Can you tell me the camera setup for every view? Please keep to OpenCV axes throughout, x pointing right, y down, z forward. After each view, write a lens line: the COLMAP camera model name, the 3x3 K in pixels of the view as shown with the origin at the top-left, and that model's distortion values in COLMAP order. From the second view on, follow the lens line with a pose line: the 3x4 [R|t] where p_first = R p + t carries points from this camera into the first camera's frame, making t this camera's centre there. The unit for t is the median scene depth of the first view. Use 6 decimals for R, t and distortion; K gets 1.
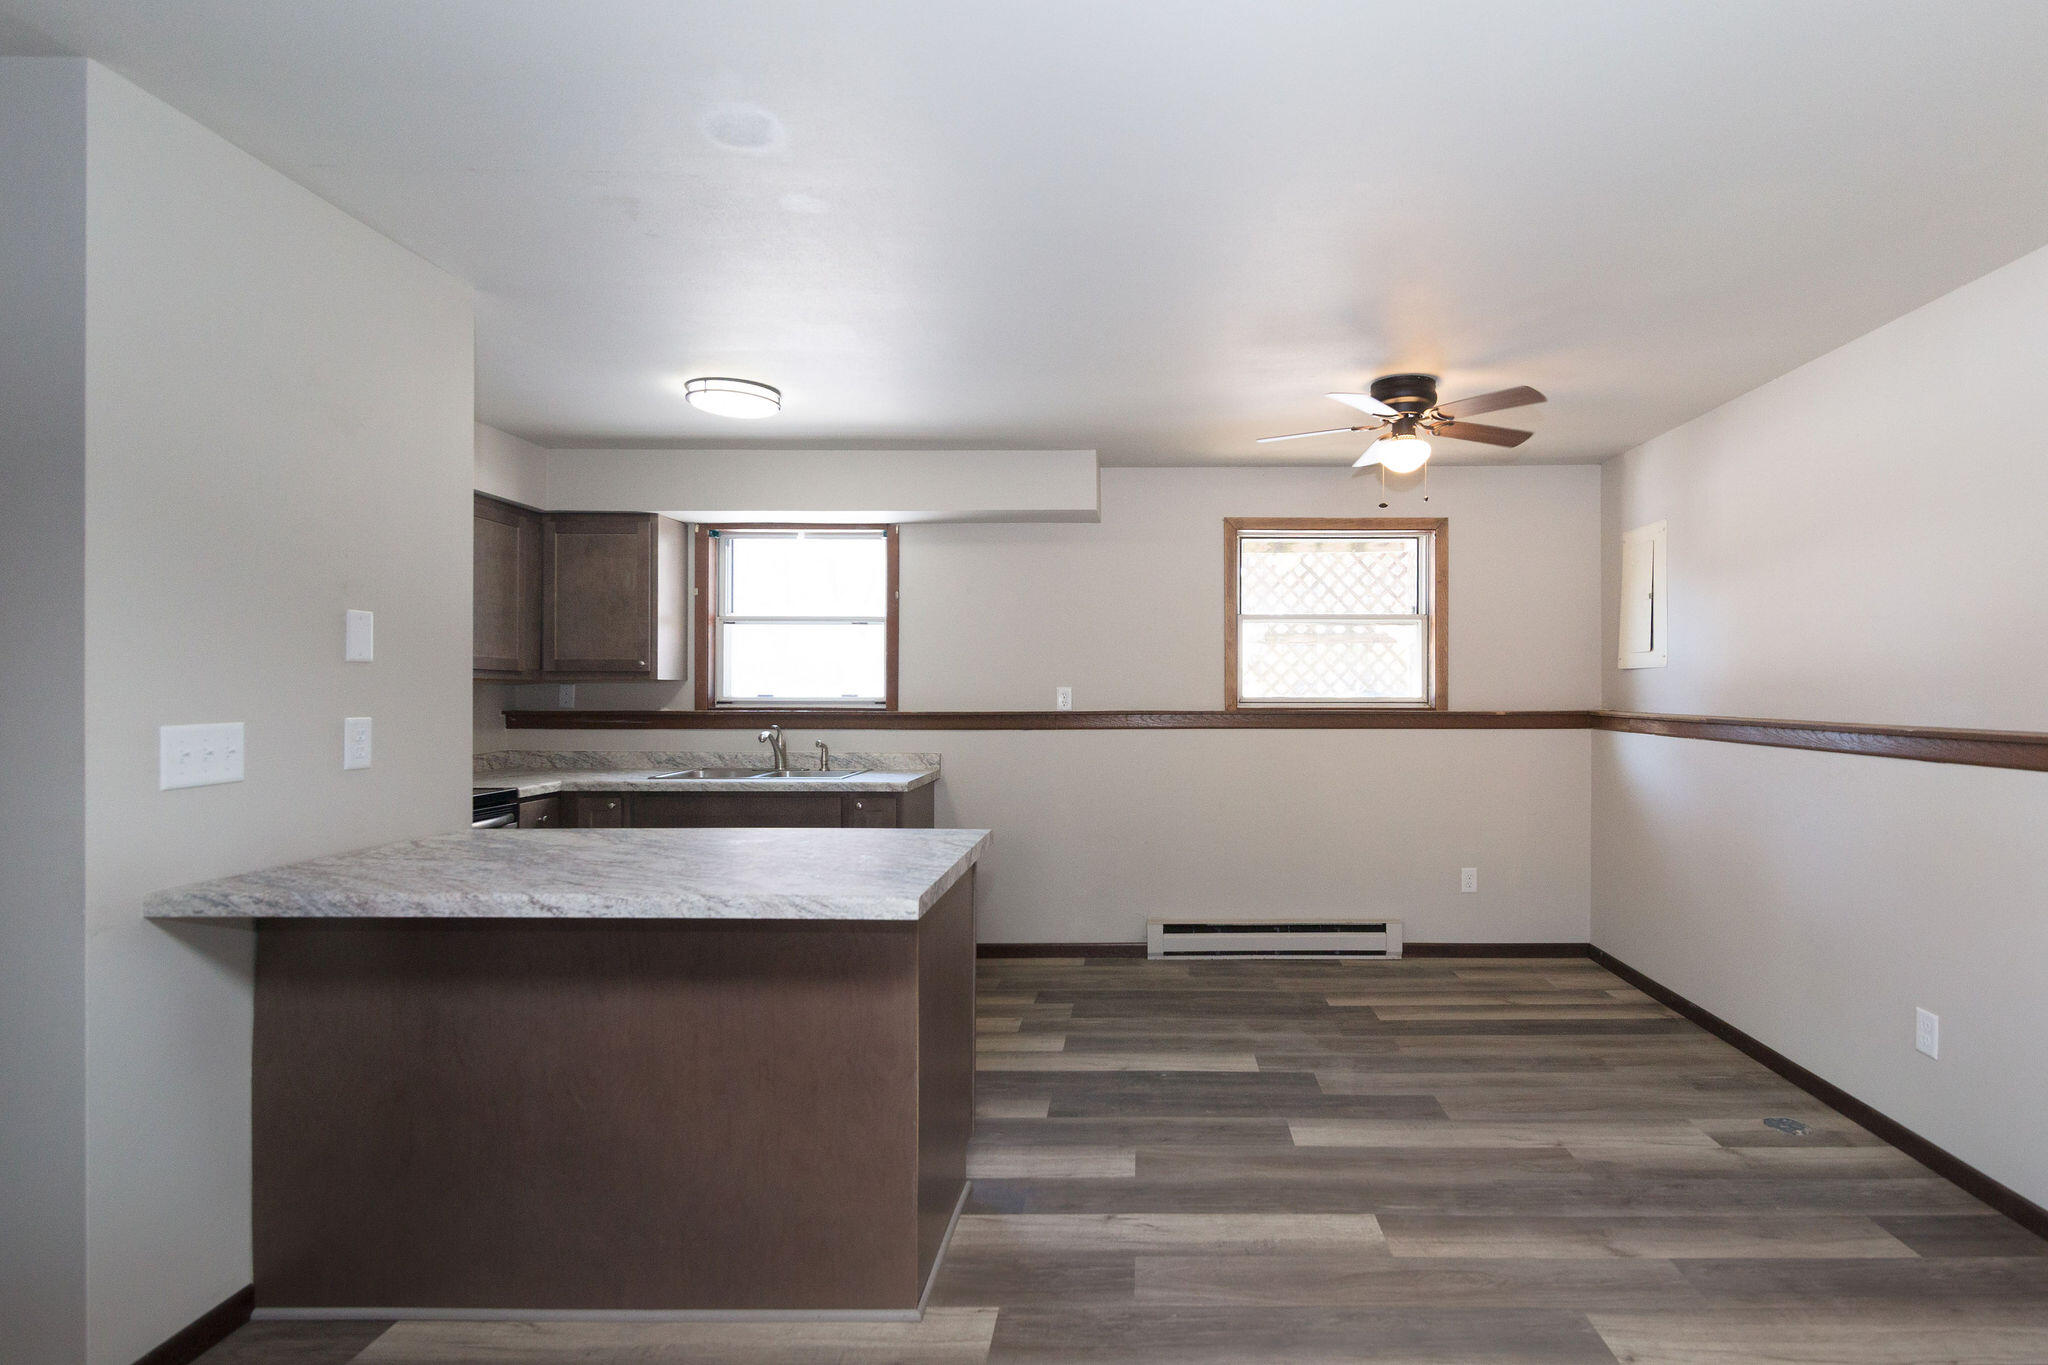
lens RADIAL K [[945.6, 0, 1123.6], [0, 945.6, 677.4], [0, 0, 1]] dist [-0.000625, 0.000320]
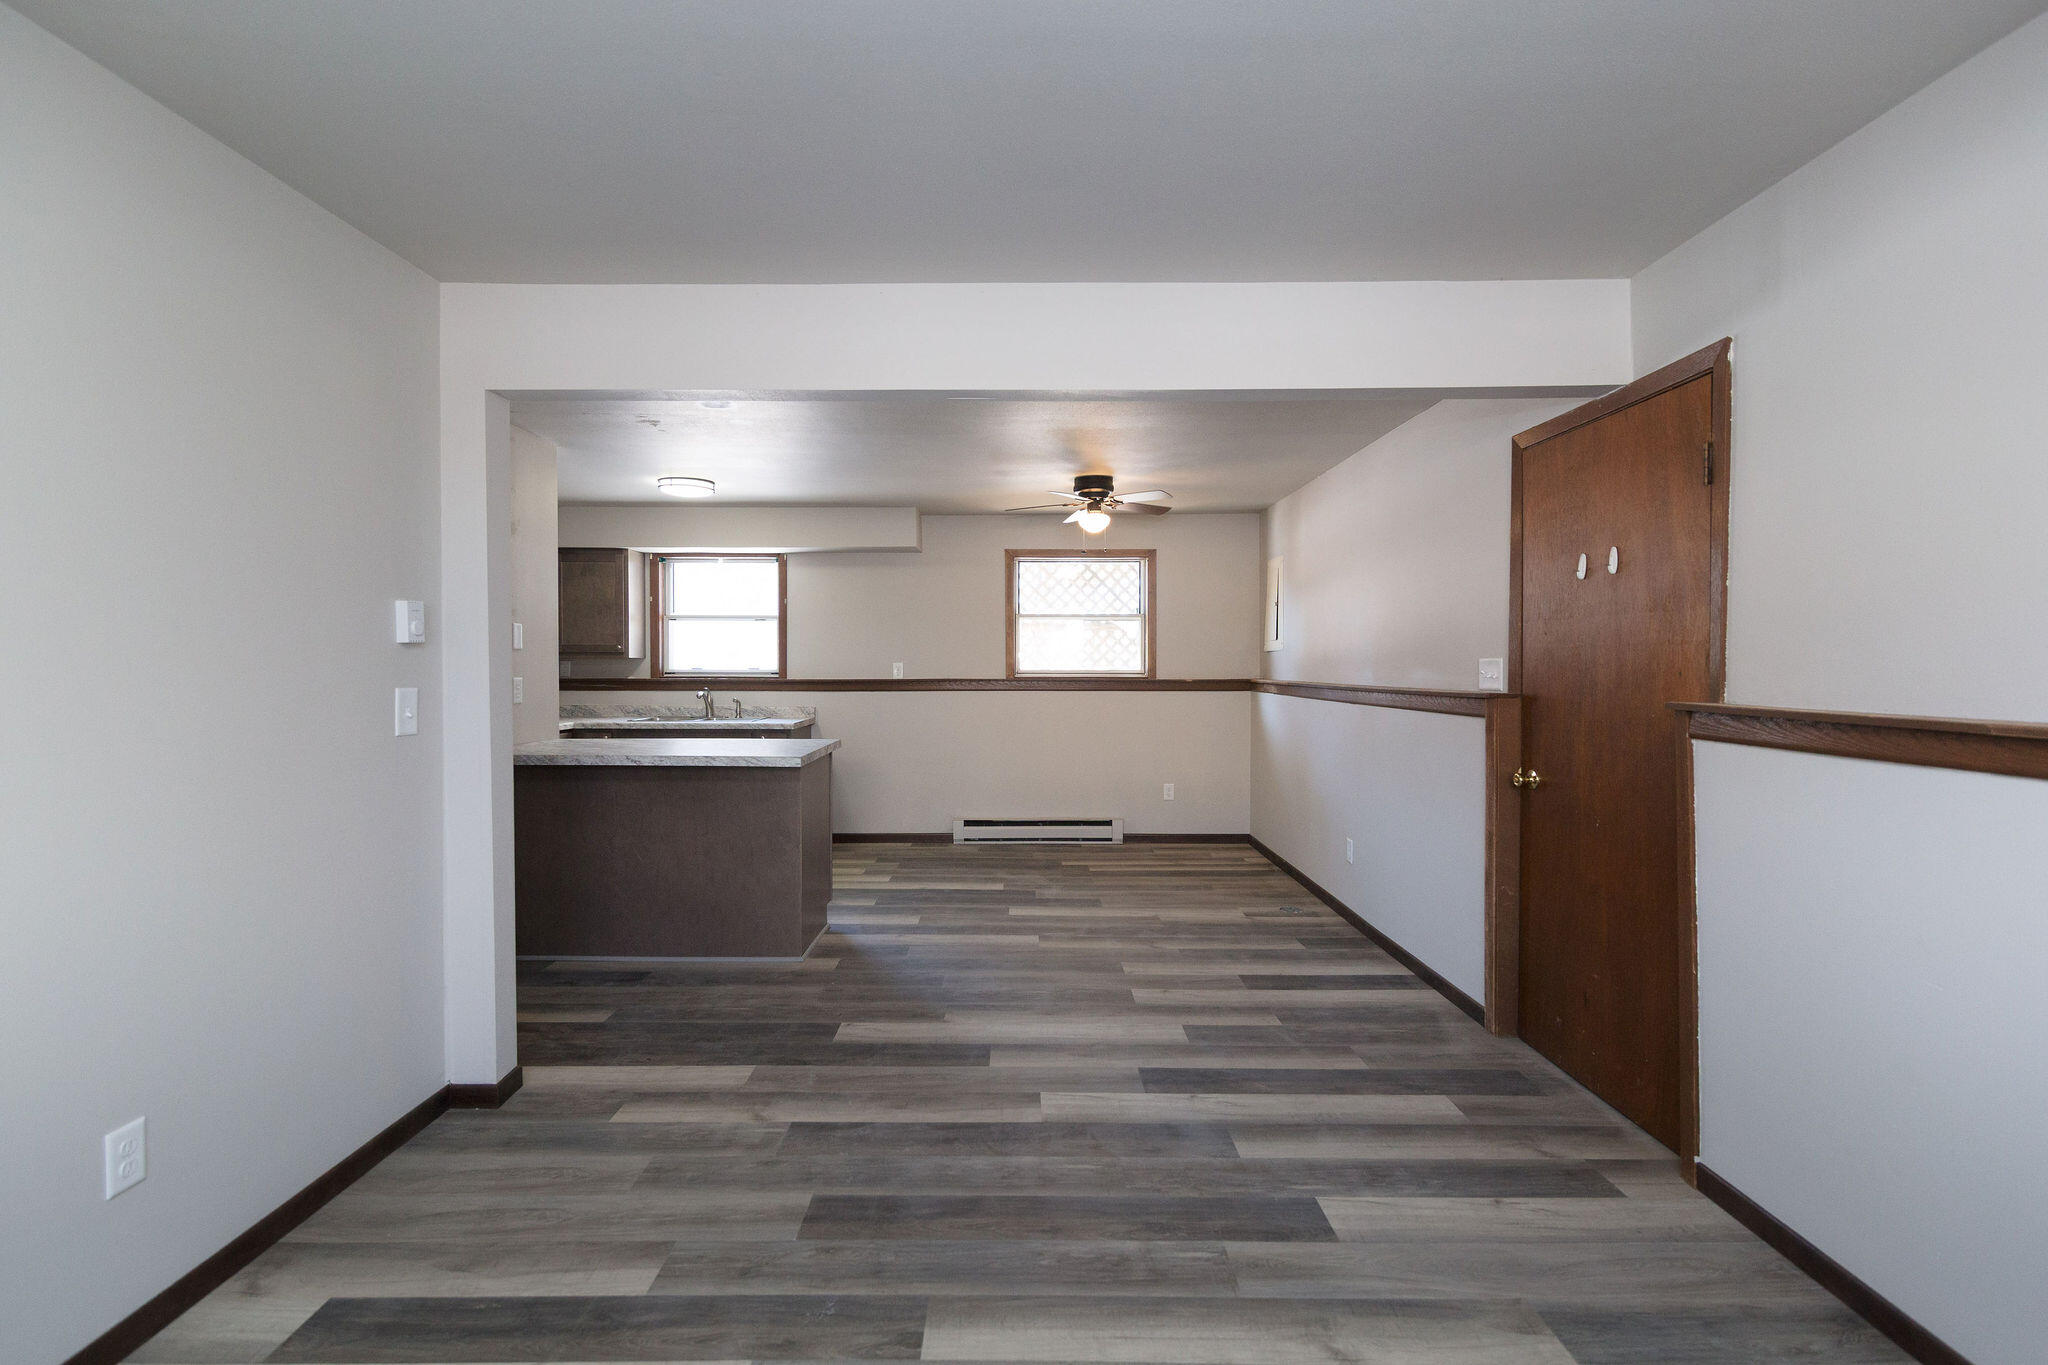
lens RADIAL K [[945.6, 0, 1016.2], [0, 945.6, 677.0], [0, 0, 1]] dist [-0.000625, 0.000320]
pose [[0.999931, 0.000905, 0.011750, 0.110754], [-0.001185, 0.999715, 0.023833, -0.003684], [-0.011725, -0.023845, 0.999647, -0.517841]]
